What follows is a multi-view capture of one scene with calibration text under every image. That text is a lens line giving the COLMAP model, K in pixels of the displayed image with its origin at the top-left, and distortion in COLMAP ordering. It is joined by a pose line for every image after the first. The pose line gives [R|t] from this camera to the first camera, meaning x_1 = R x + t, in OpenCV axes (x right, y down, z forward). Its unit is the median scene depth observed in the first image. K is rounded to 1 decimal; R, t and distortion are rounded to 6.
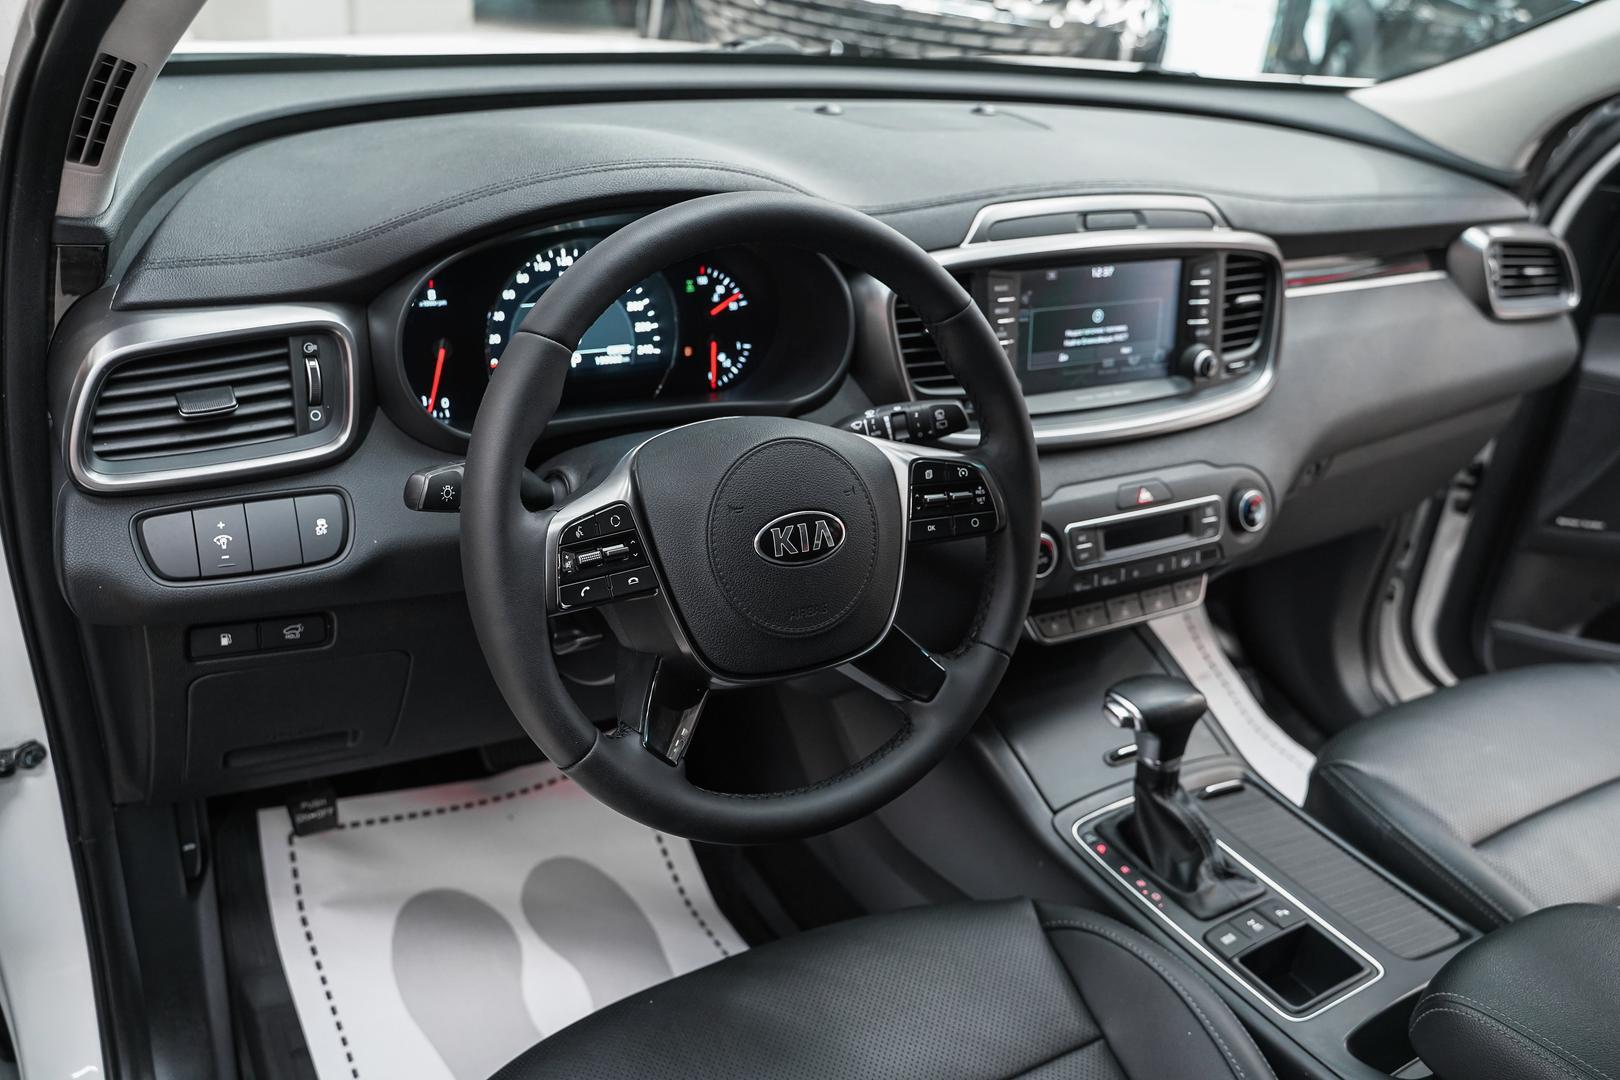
lens RADIAL K [[1354.5, 0, 810.0], [0, 1354.5, 540.0], [0, 0, 1]] dist [-0.010802, -0.004230]
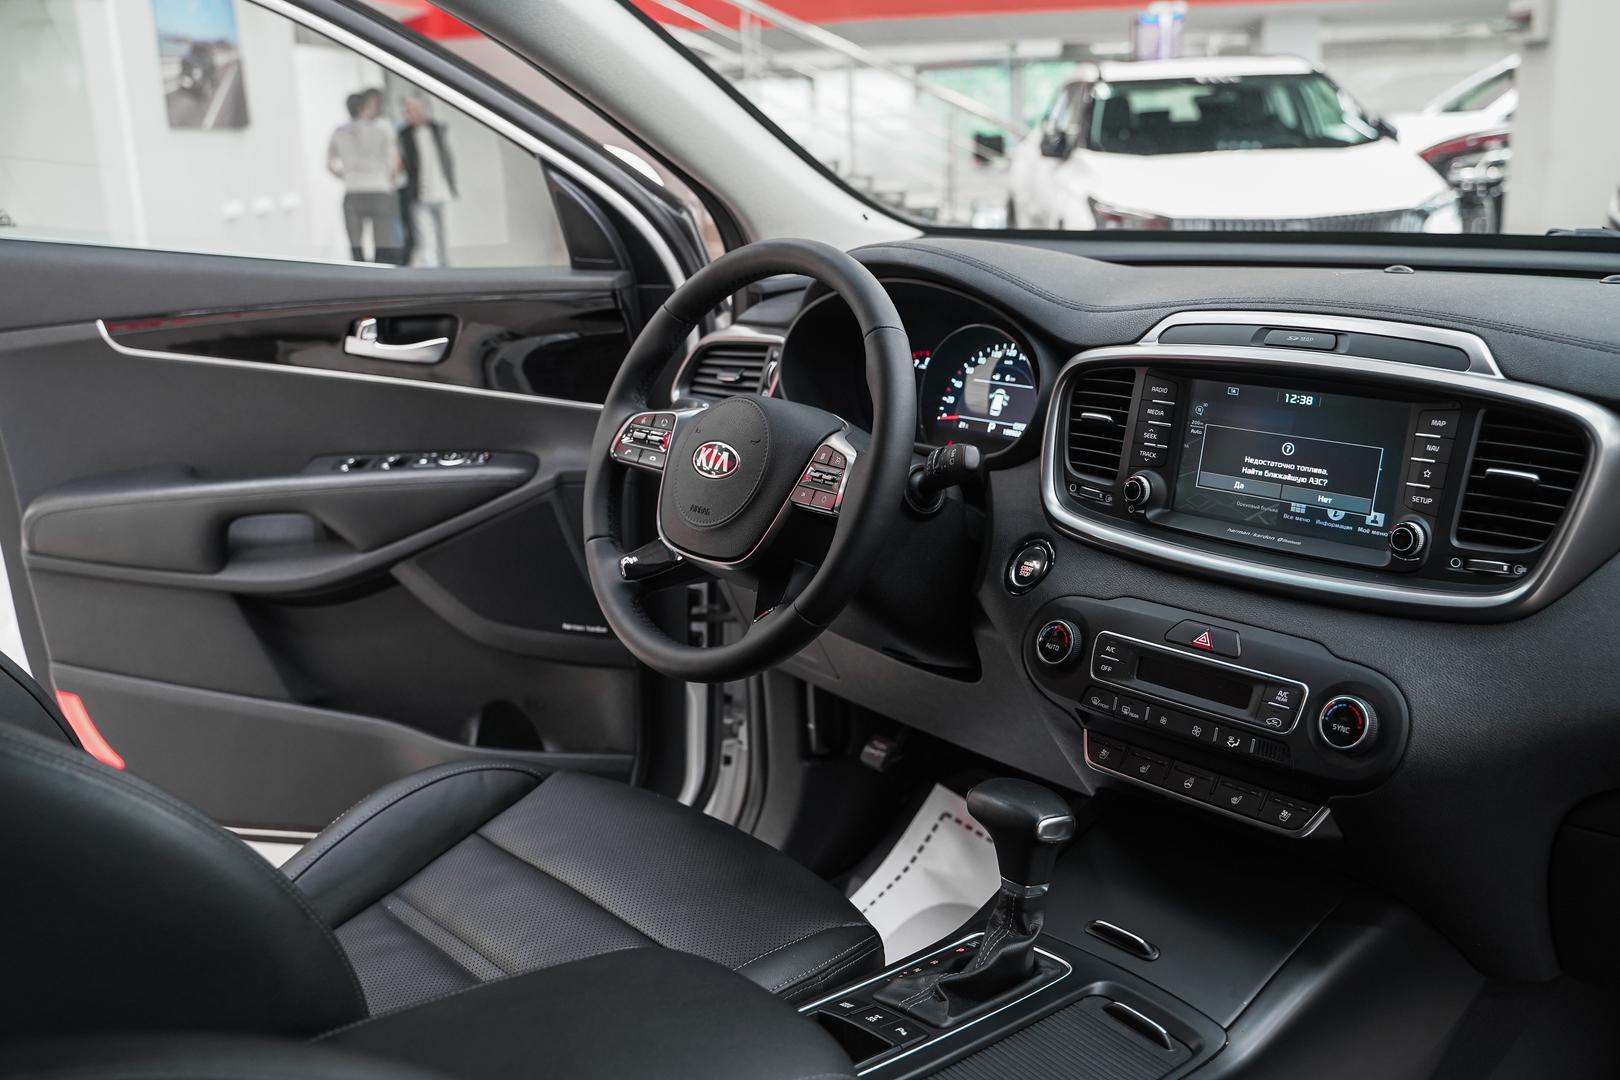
lens RADIAL K [[1566.5, 0, 796.7], [0, 1566.5, 538.9], [0, 0, 1]] dist [0.000190, -0.000058]
pose [[0.172338, 0.128377, -0.976637, 1.148870], [-0.421696, 0.905638, 0.044631, -0.025682], [0.890209, 0.404152, 0.210212, 0.535595]]
